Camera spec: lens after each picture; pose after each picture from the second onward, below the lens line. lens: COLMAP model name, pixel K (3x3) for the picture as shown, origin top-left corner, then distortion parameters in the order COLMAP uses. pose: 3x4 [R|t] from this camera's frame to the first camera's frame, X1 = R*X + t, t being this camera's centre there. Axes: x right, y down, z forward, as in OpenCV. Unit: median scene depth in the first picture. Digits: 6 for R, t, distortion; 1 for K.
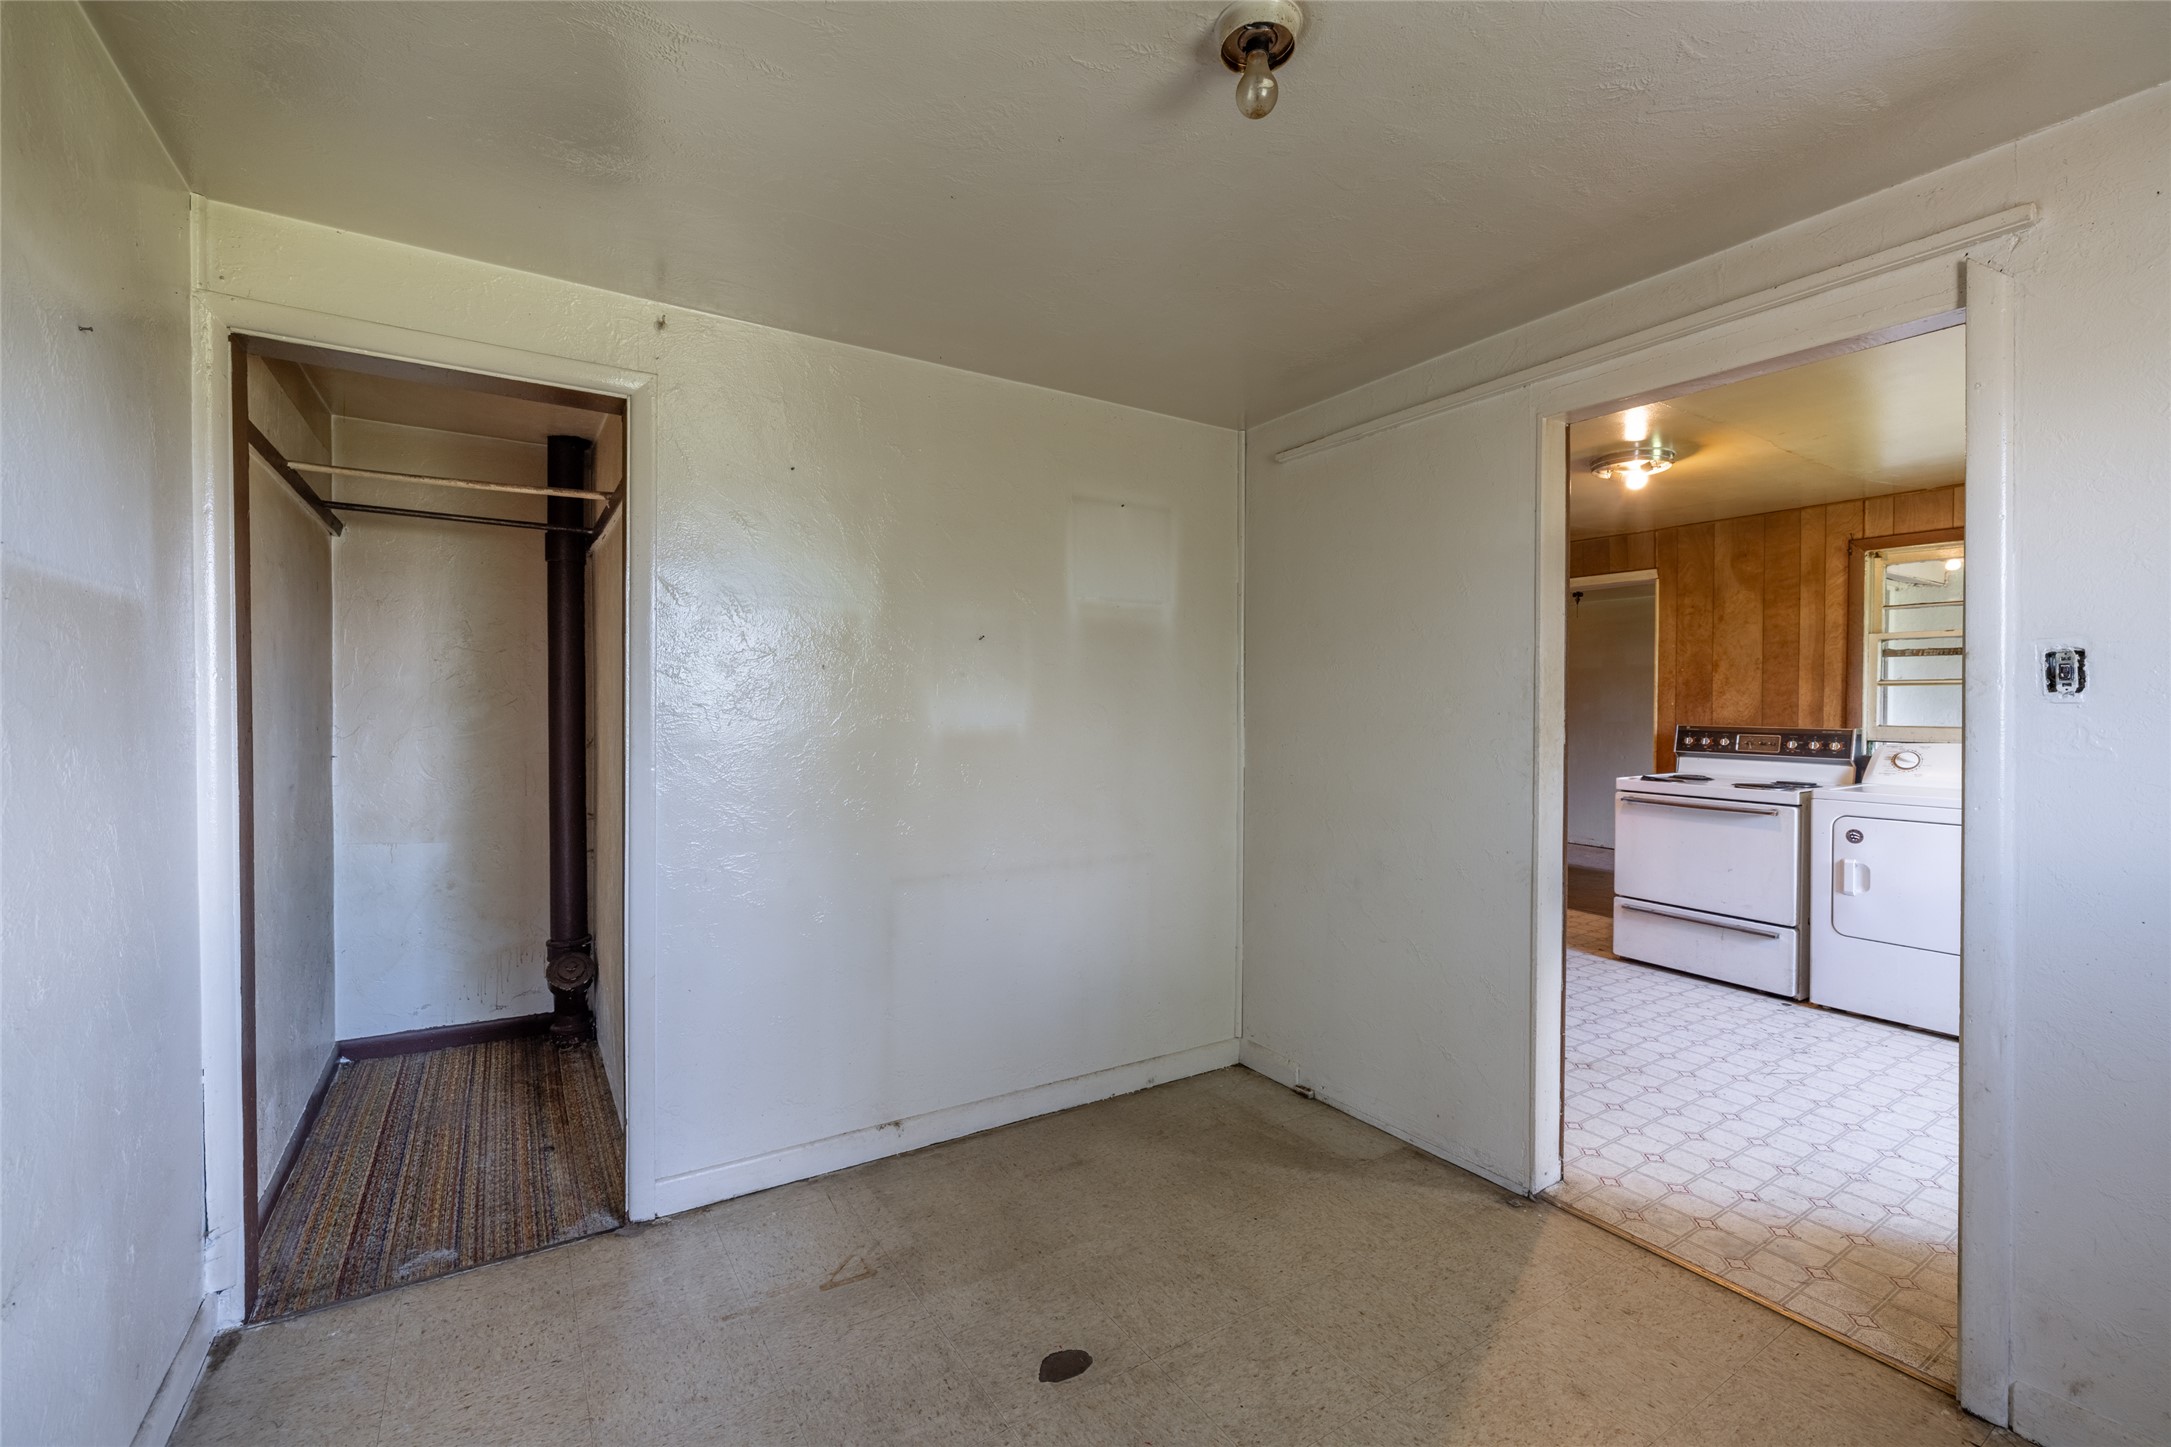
lens RADIAL K [[909.8, 0, 1088.1], [0, 909.8, 708.8], [0, 0, 1]] dist [-0.000376, 0.000697]
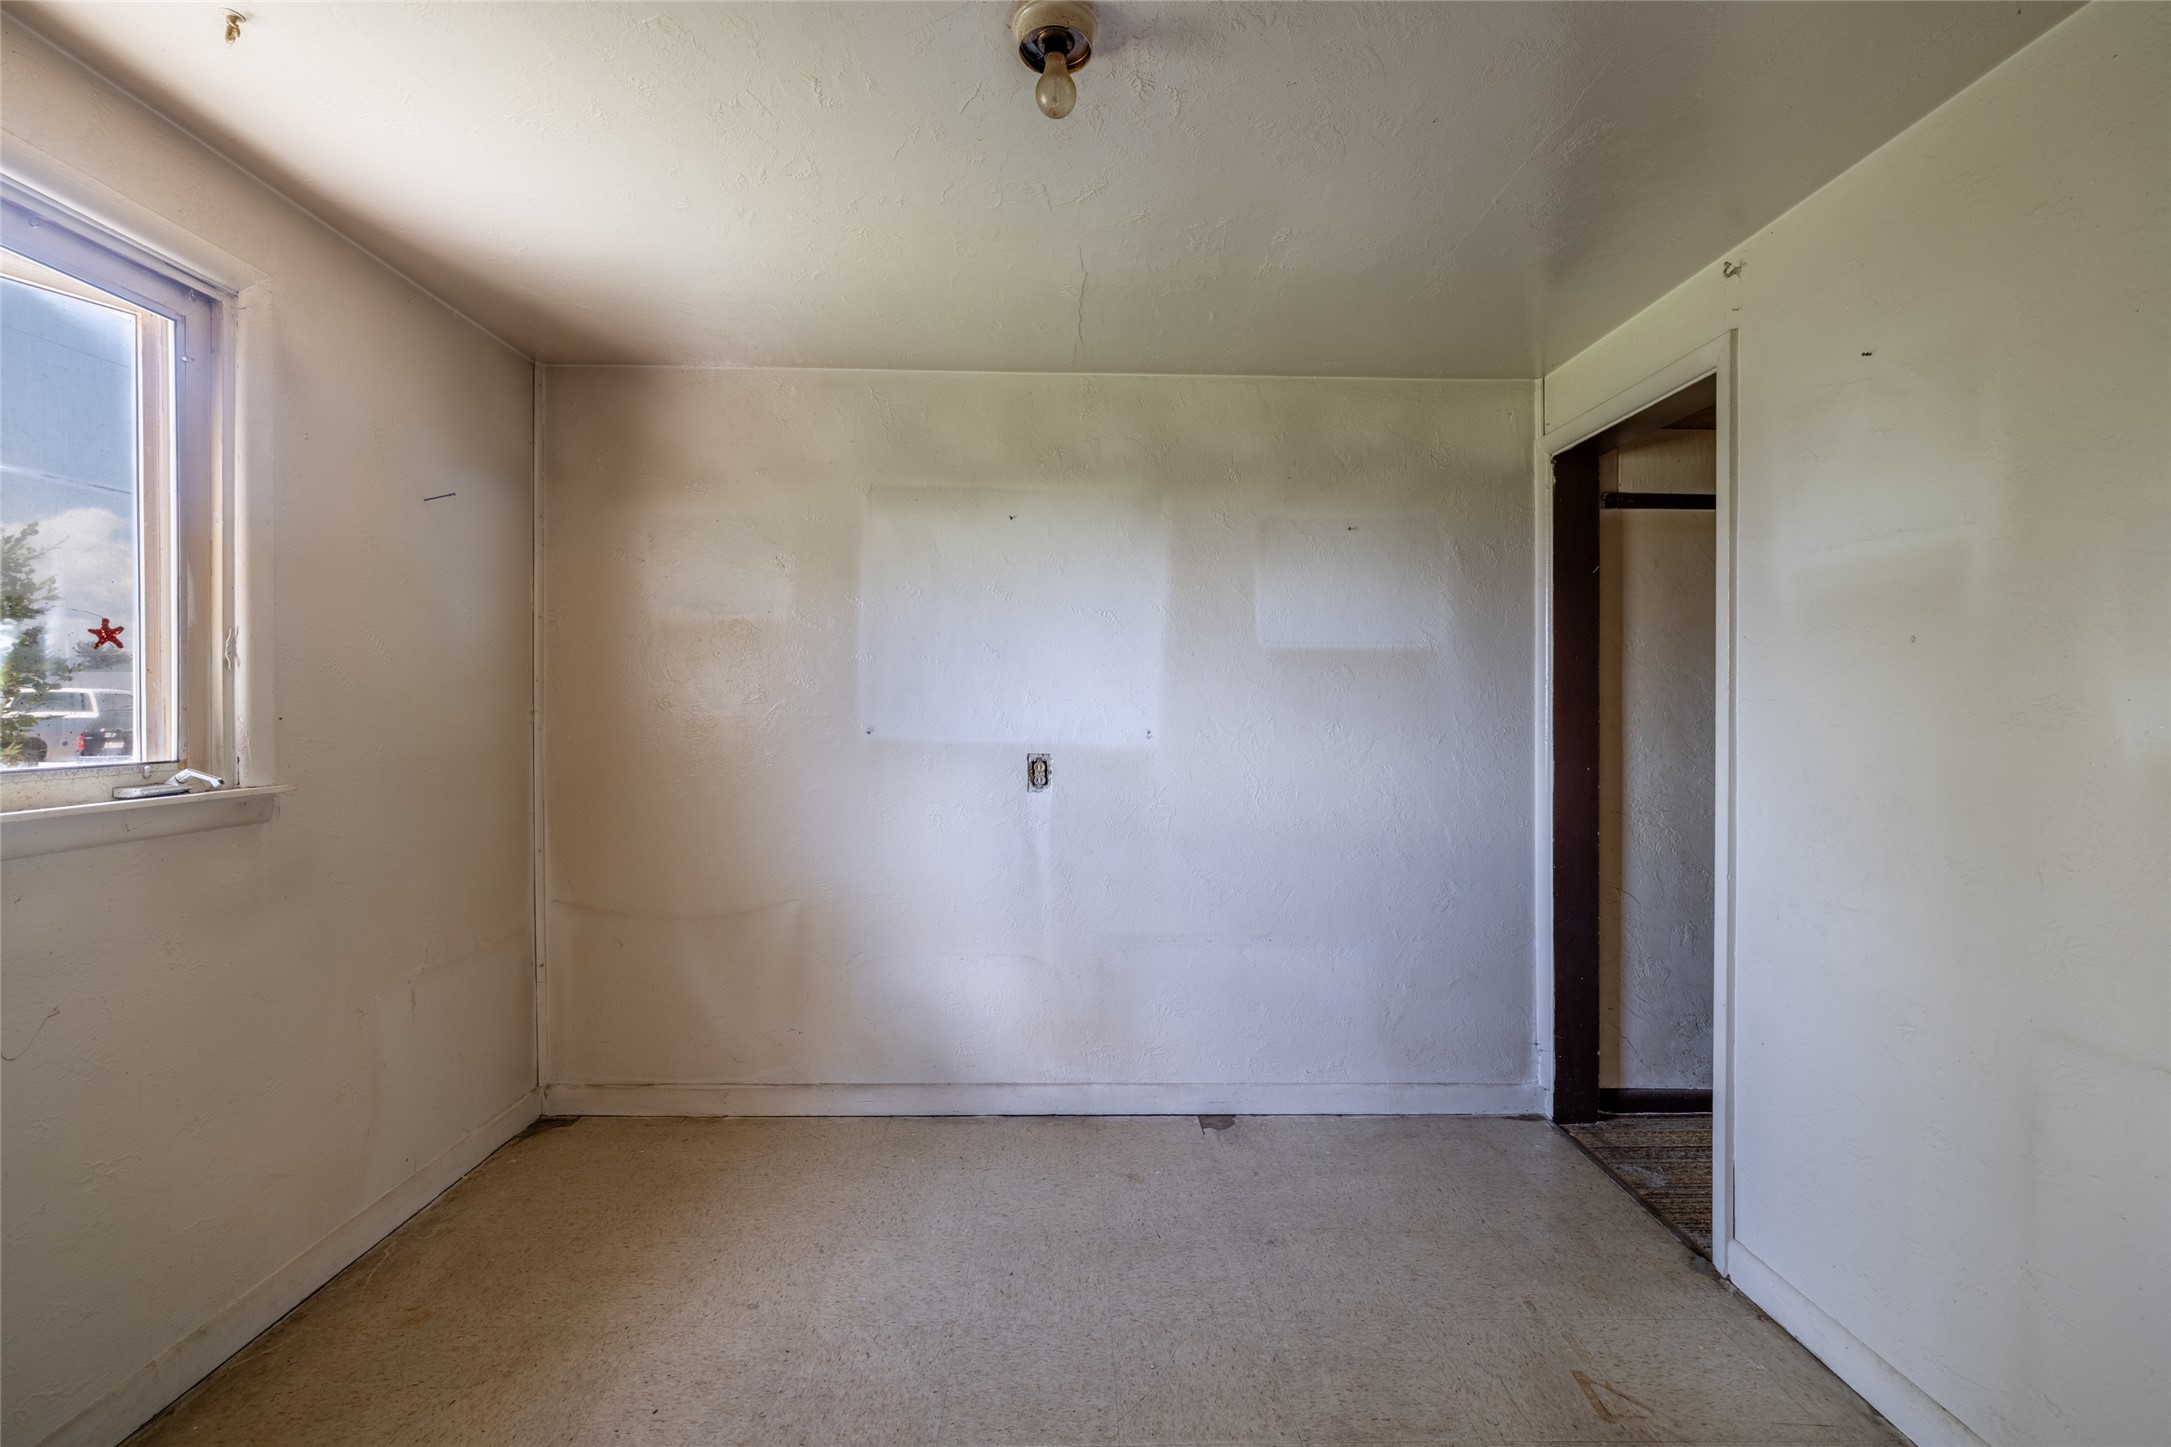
lens RADIAL K [[909.8, 0, 1089.4], [0, 909.8, 712.2], [0, 0, 1]] dist [-0.000376, 0.000697]
pose [[-0.522013, 0.000542, -0.852937, 0.314000], [-0.007482, 0.999958, 0.005215, 0.002335], [0.852905, 0.009104, -0.521987, 0.476530]]
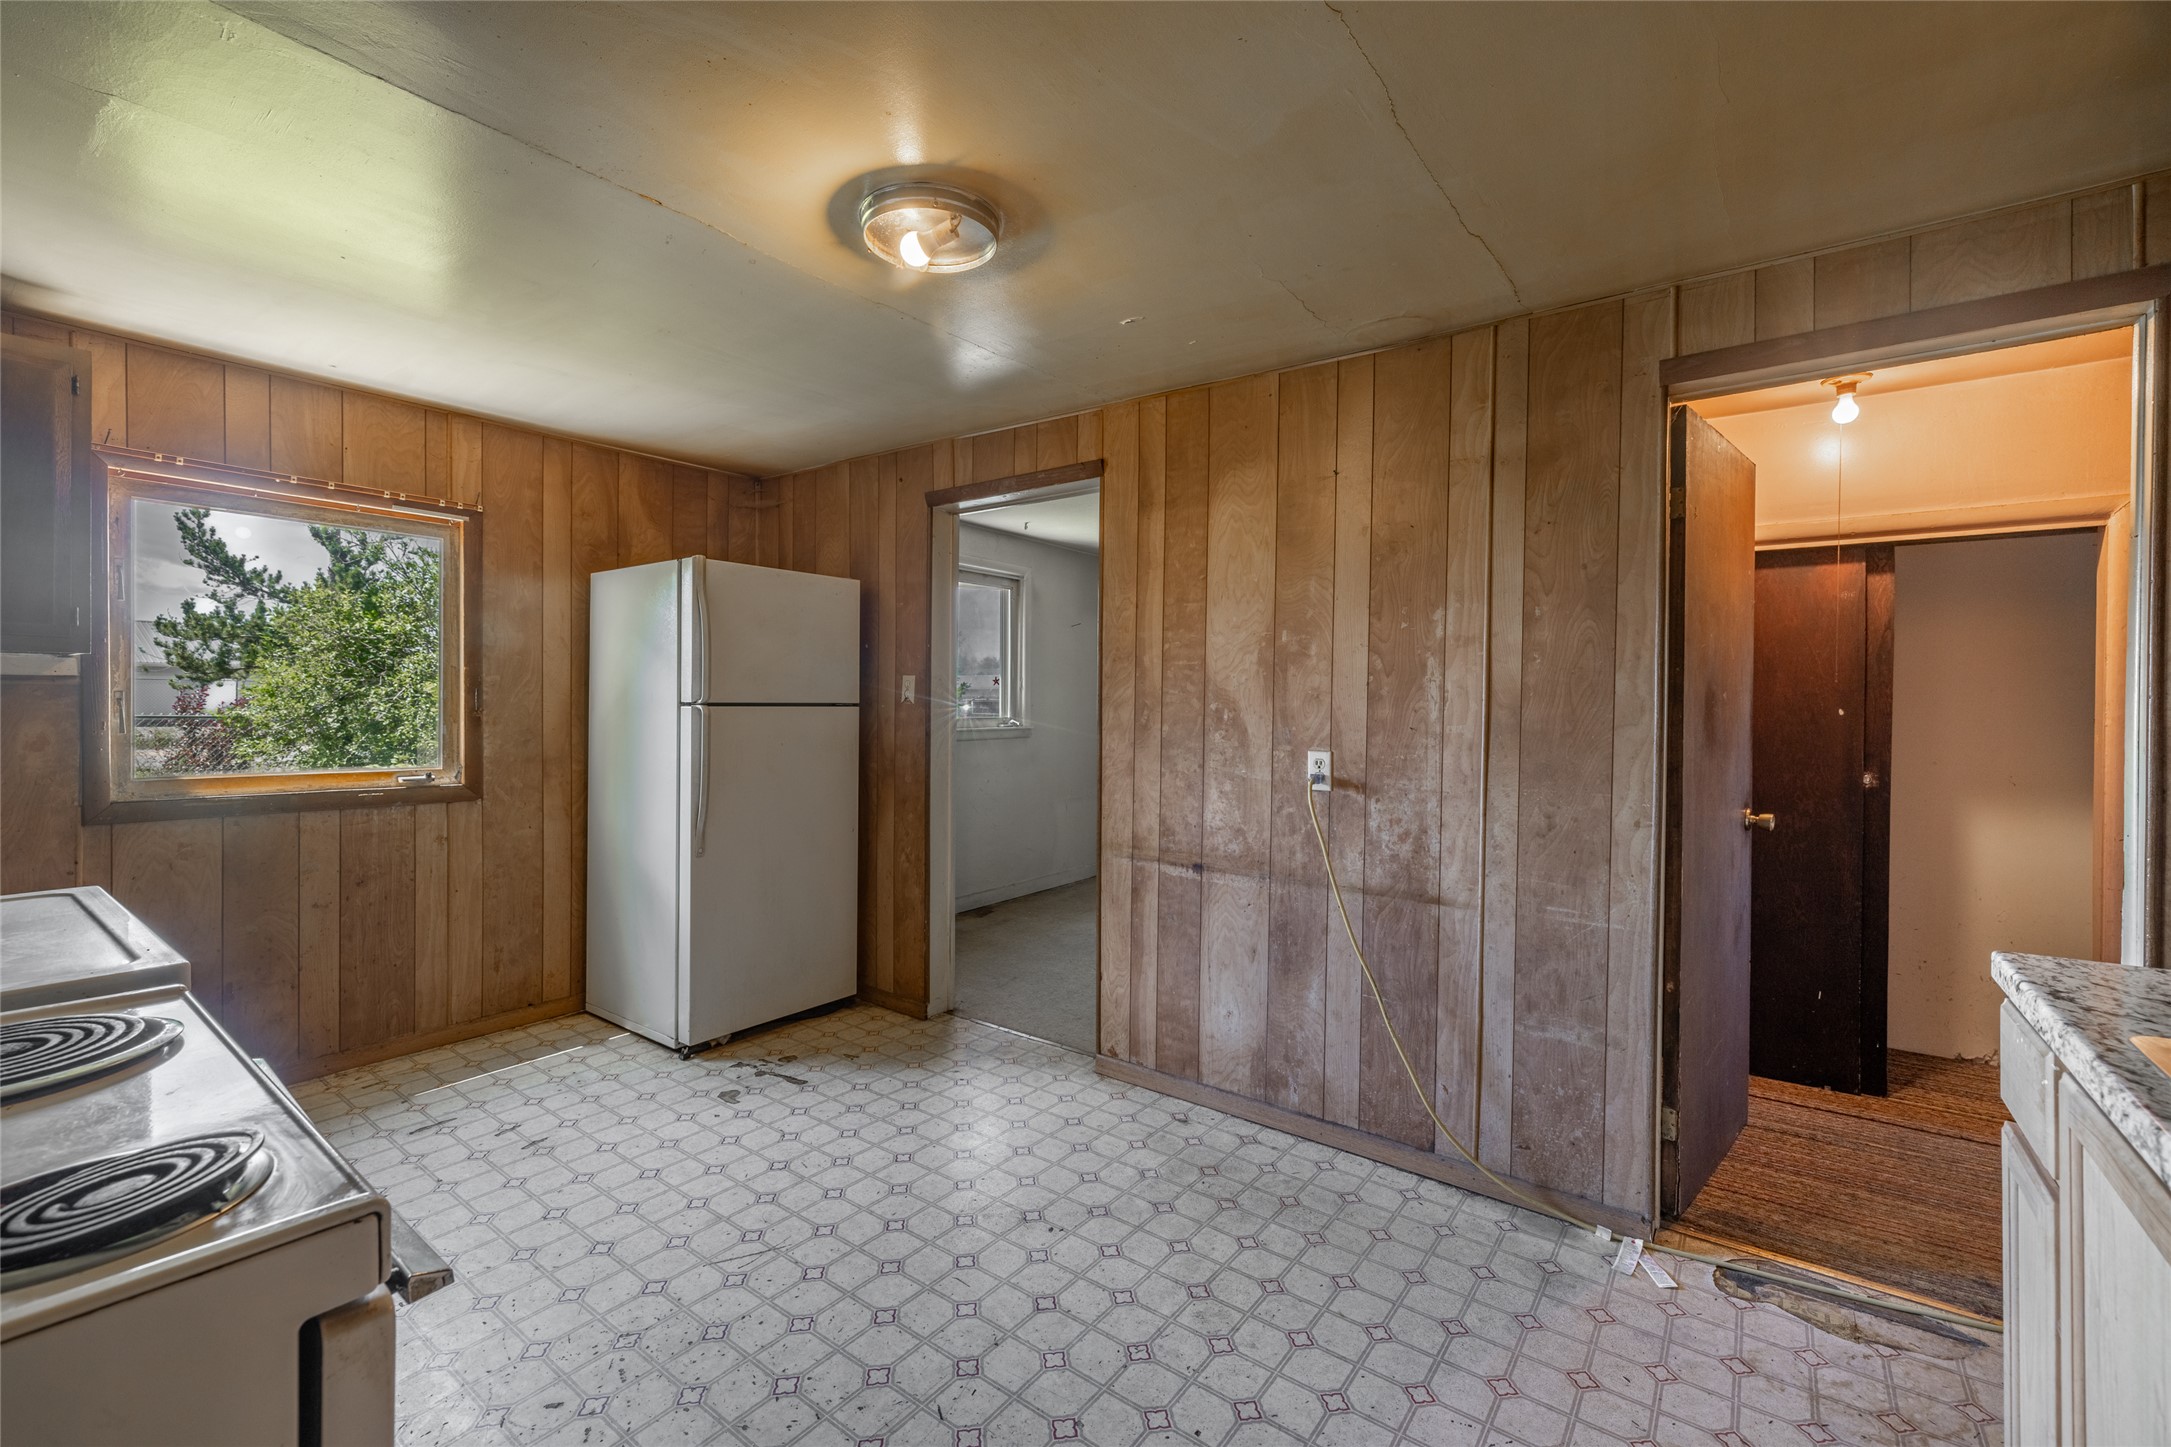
lens RADIAL K [[909.8, 0, 1086.1], [0, 909.8, 710.9], [0, 0, 1]] dist [-0.000376, 0.000697]
pose [[-0.933665, -0.007125, -0.358076, 0.554739], [-0.012979, 0.999818, 0.013948, -0.000488], [0.357911, 0.017670, -0.933588, 1.212497]]
